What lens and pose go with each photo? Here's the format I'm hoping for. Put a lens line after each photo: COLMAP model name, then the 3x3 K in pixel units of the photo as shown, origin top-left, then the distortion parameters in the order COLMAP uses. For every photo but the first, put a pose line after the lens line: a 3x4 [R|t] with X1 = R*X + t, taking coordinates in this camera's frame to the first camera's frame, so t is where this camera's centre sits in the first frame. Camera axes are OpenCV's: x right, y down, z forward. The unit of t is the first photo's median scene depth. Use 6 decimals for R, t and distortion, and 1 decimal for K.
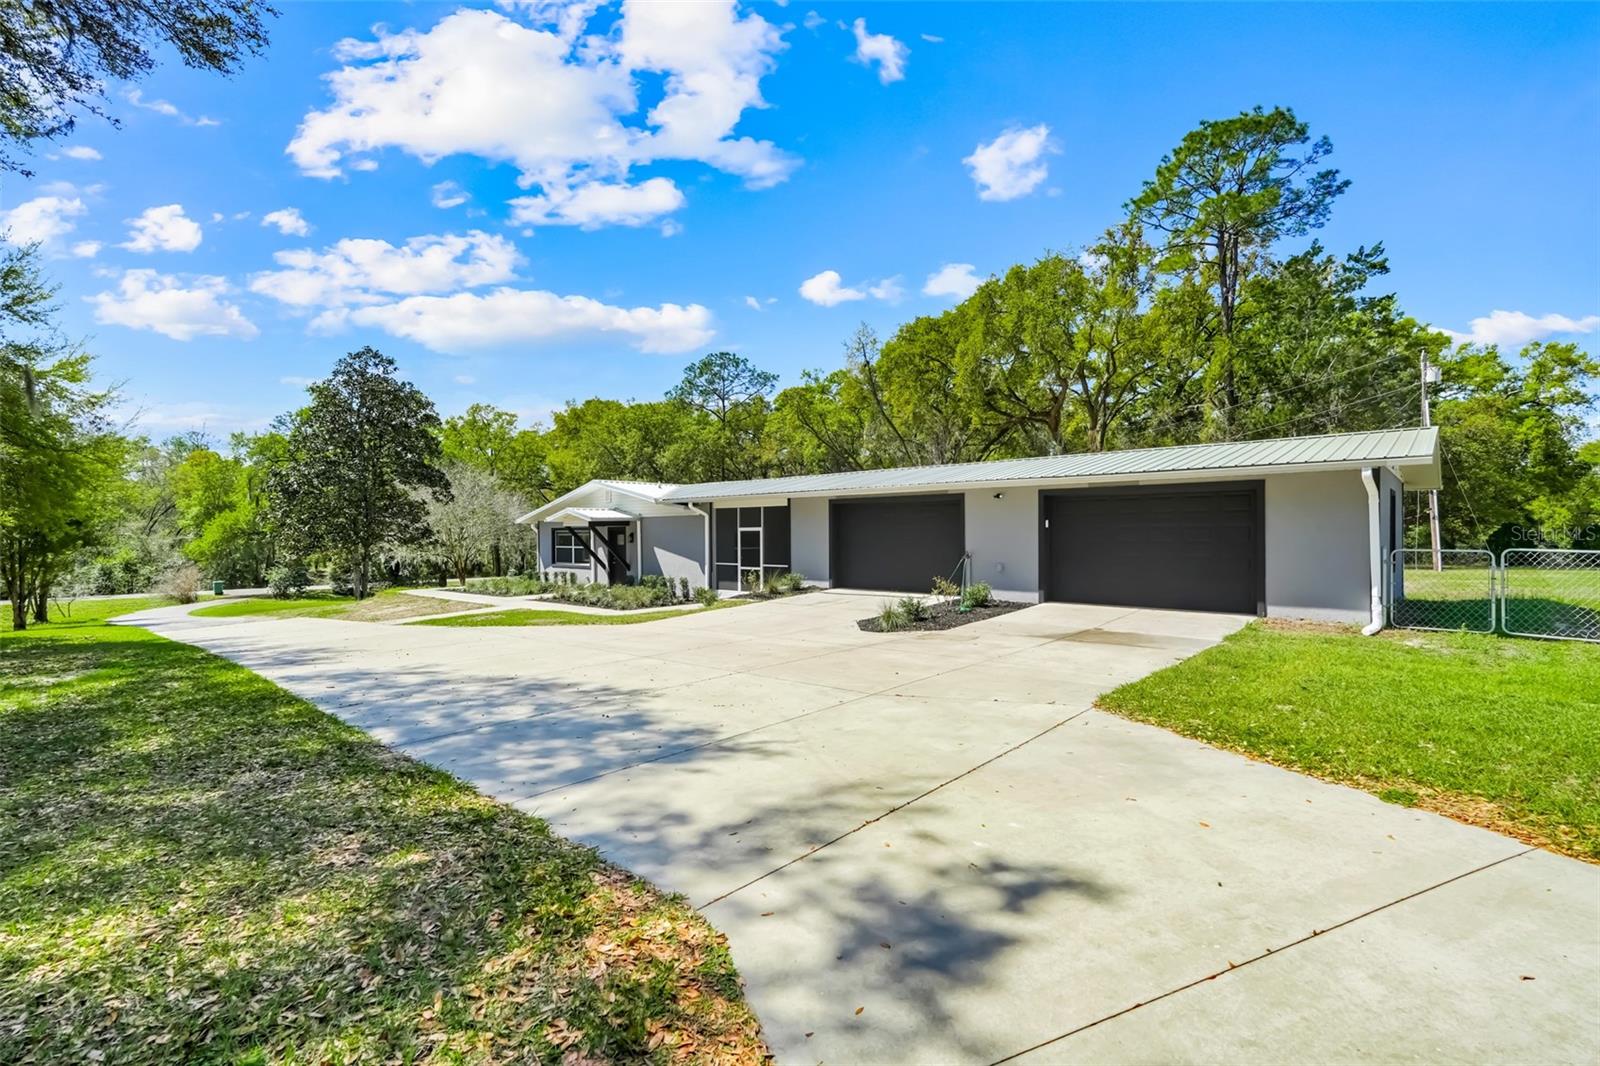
lens RADIAL K [[710.2, 0, 793.3], [0, 710.2, 537.6], [0, 0, 1]] dist [-0.000224, 0.001098]
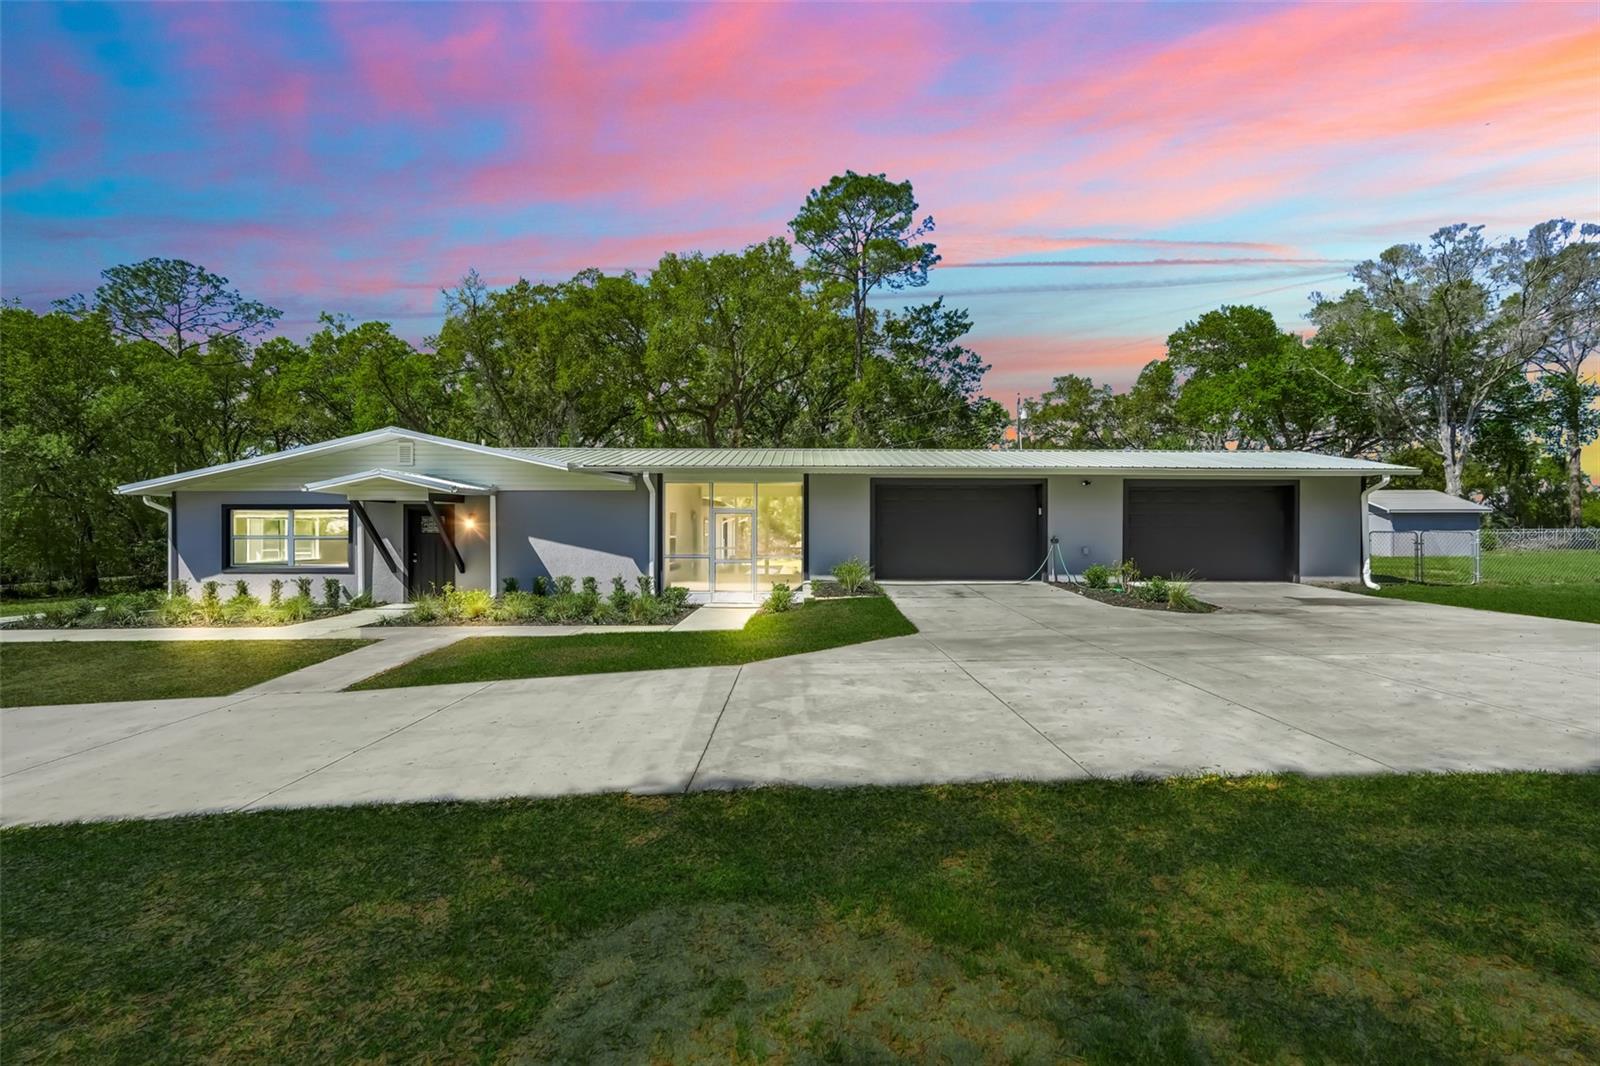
lens RADIAL K [[710.2, 0, 798.8], [0, 710.2, 530.2], [0, 0, 1]] dist [-0.000224, 0.001098]
pose [[0.742330, 0.004373, 0.670020, -0.444046], [-0.001375, 0.999987, -0.005003, 0.010029], [-0.670033, 0.002792, 0.742326, 0.334658]]
